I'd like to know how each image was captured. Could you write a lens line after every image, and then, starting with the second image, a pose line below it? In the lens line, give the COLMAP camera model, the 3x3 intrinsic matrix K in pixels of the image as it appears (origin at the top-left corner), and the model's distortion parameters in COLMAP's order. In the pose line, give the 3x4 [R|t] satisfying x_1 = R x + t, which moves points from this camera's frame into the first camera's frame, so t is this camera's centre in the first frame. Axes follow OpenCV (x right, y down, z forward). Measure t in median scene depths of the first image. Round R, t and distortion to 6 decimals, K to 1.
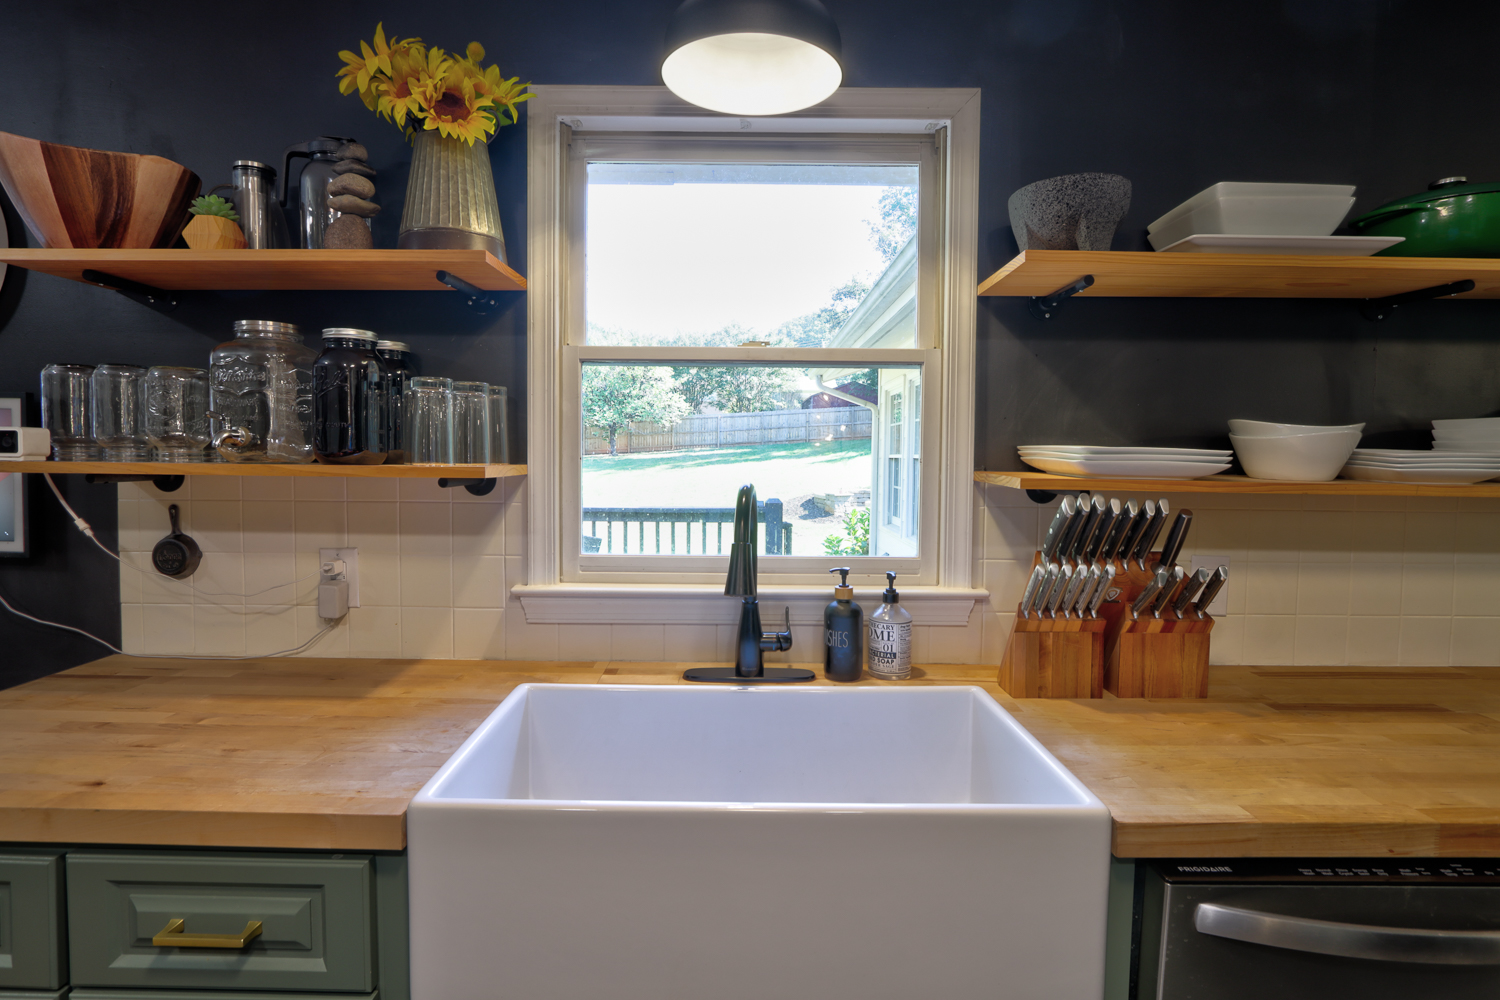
lens RADIAL K [[697.8, 0, 730.5], [0, 697.8, 493.7], [0, 0, 1]] dist [-0.010126, 0.000146]
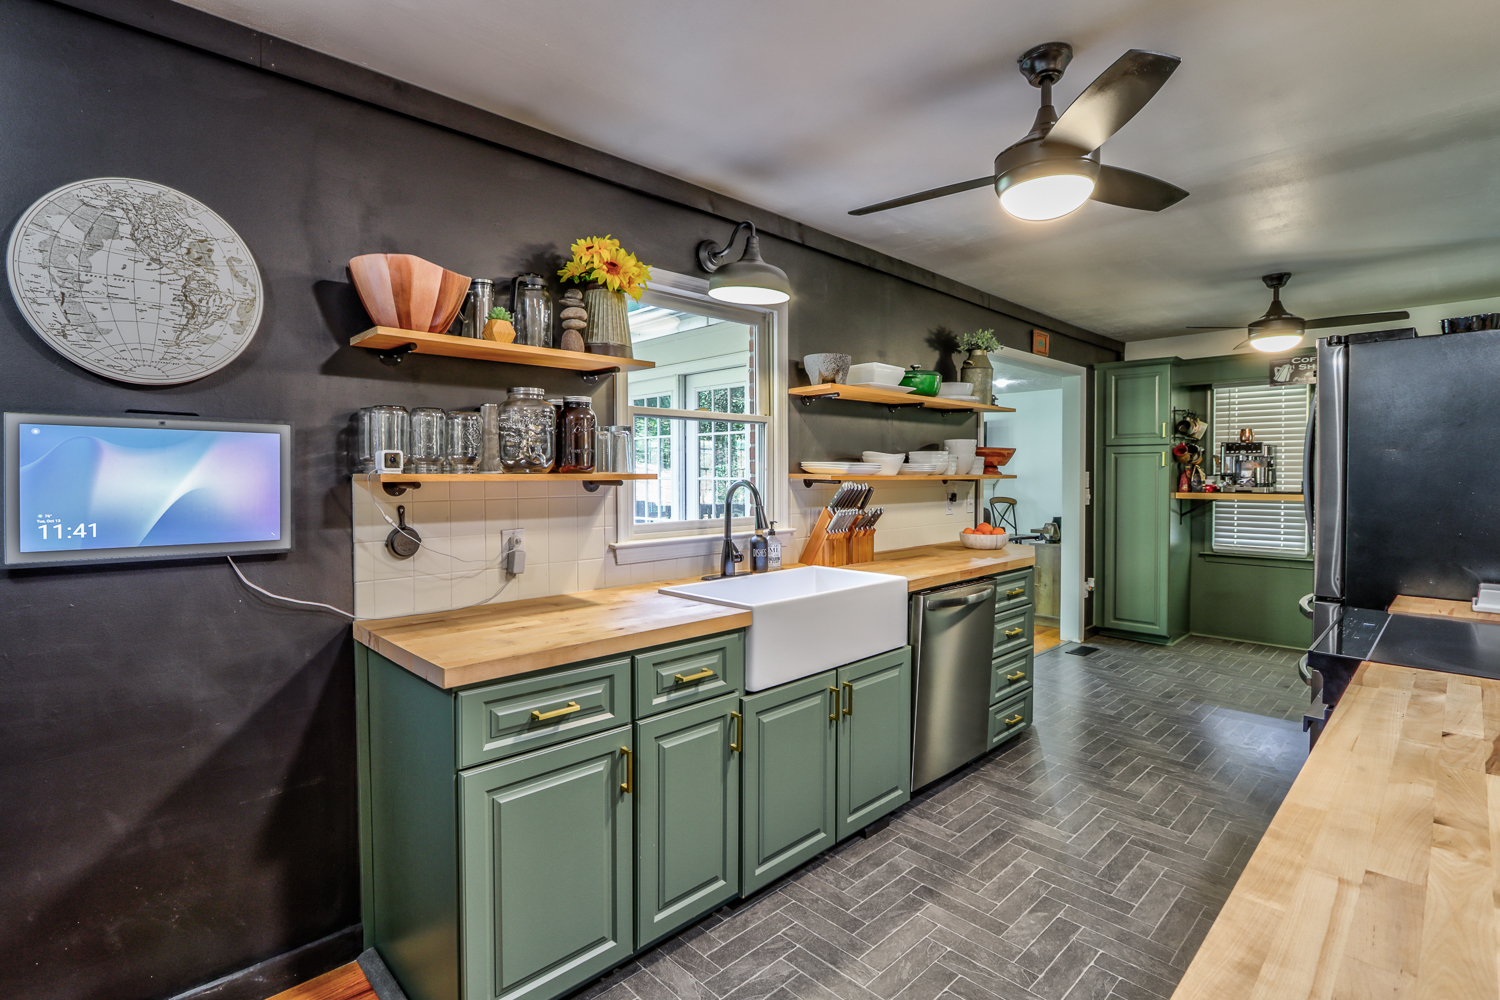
lens RADIAL K [[716.1, 0, 720.8], [0, 716.1, 485.7], [0, 0, 1]] dist [-0.012459, -0.000545]
pose [[0.728269, -0.025025, 0.684834, -1.531523], [0.041942, 0.999087, -0.008094, 0.016597], [-0.684007, 0.034618, 0.728654, -0.549837]]
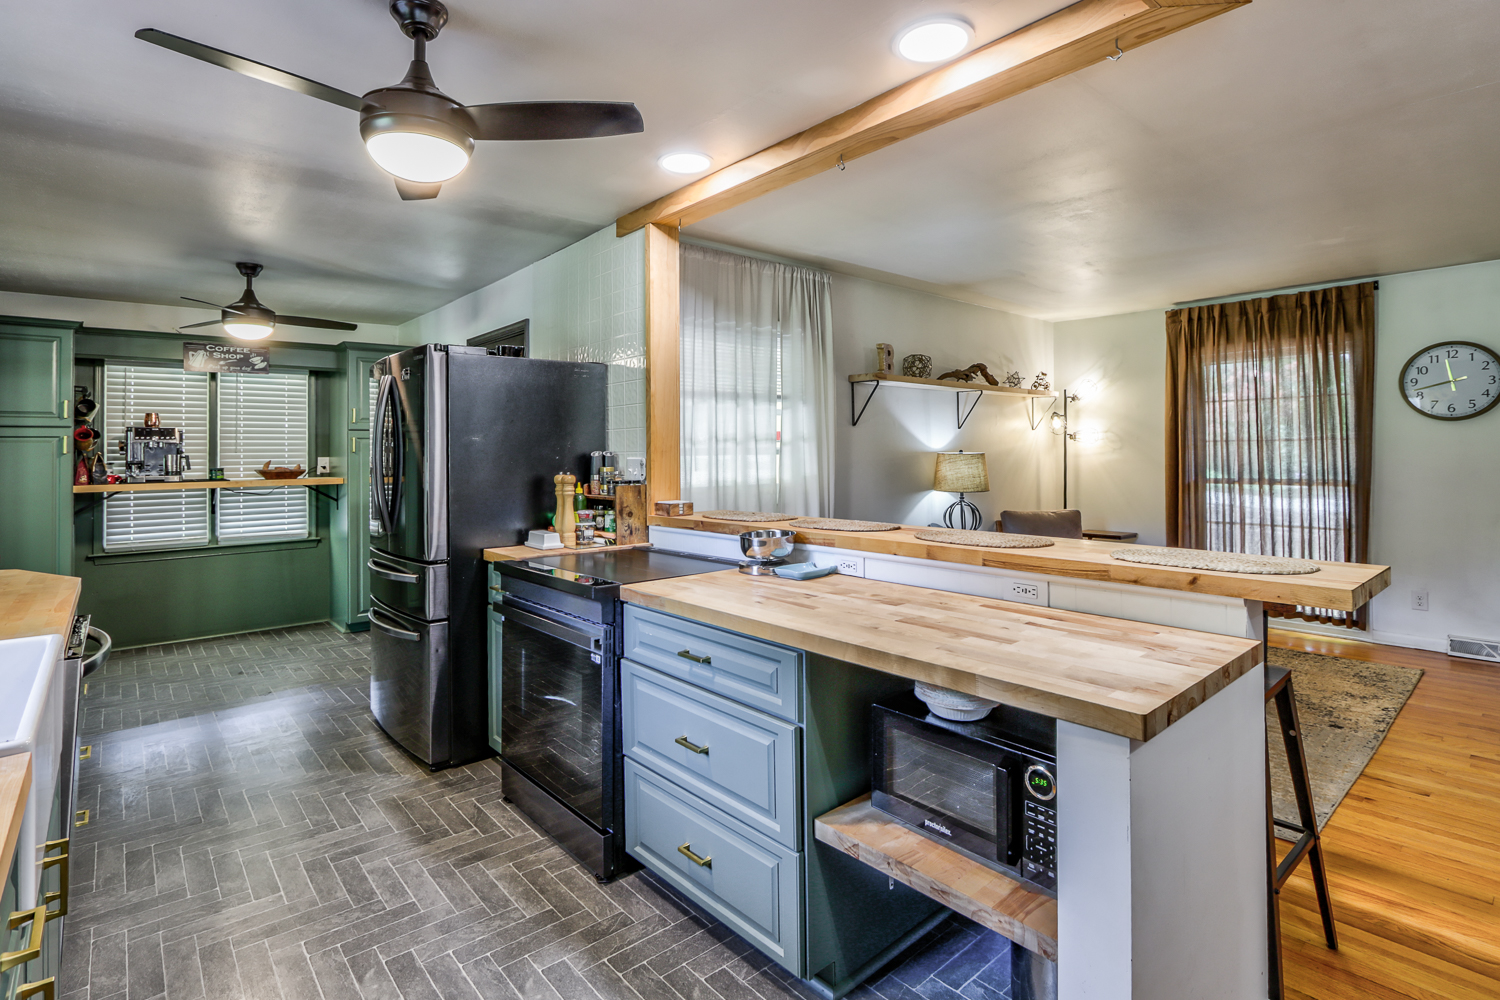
lens RADIAL K [[728.8, 0, 738.6], [0, 728.8, 440.7], [0, 0, 1]] dist [-0.010291, 0.000264]
pose [[-0.651715, 0.008809, 0.758413, -1.455297], [0.039661, 0.998960, 0.022479, -0.035377], [-0.757426, 0.044729, -0.651387, 0.562746]]
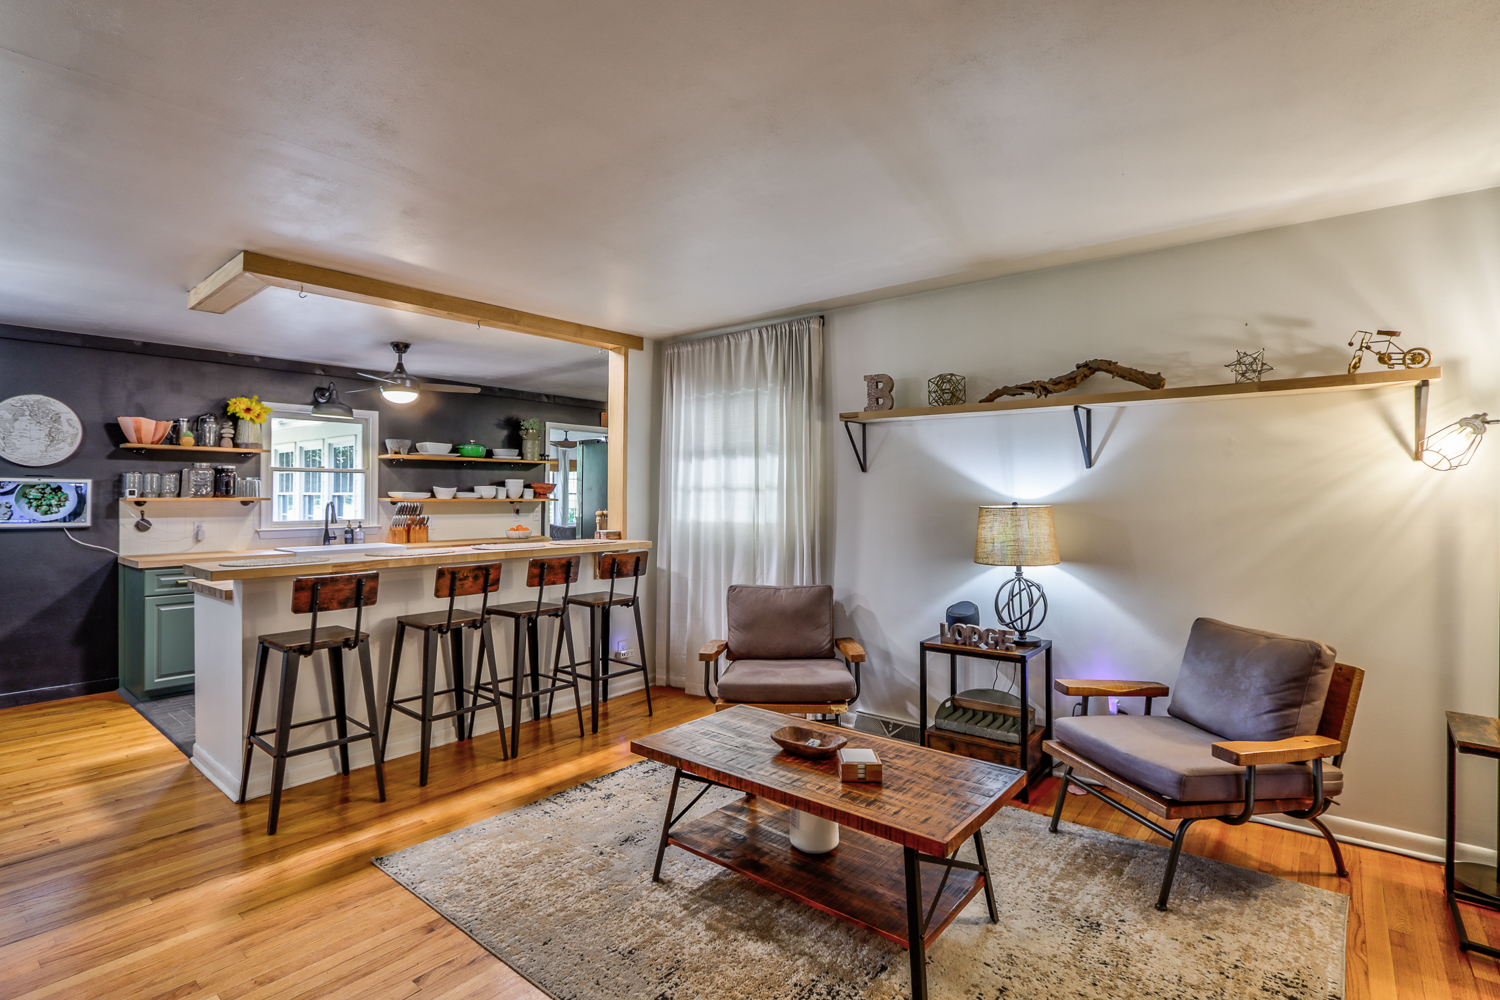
lens RADIAL K [[723.3, 0, 732.9], [0, 723.3, 485.4], [0, 0, 1]] dist [-0.011483, 0.000179]
pose [[0.640233, 0.000627, 0.768180, -1.937861], [0.040222, 0.998601, -0.034338, 0.152960], [-0.767127, 0.052882, 0.639312, -4.102513]]
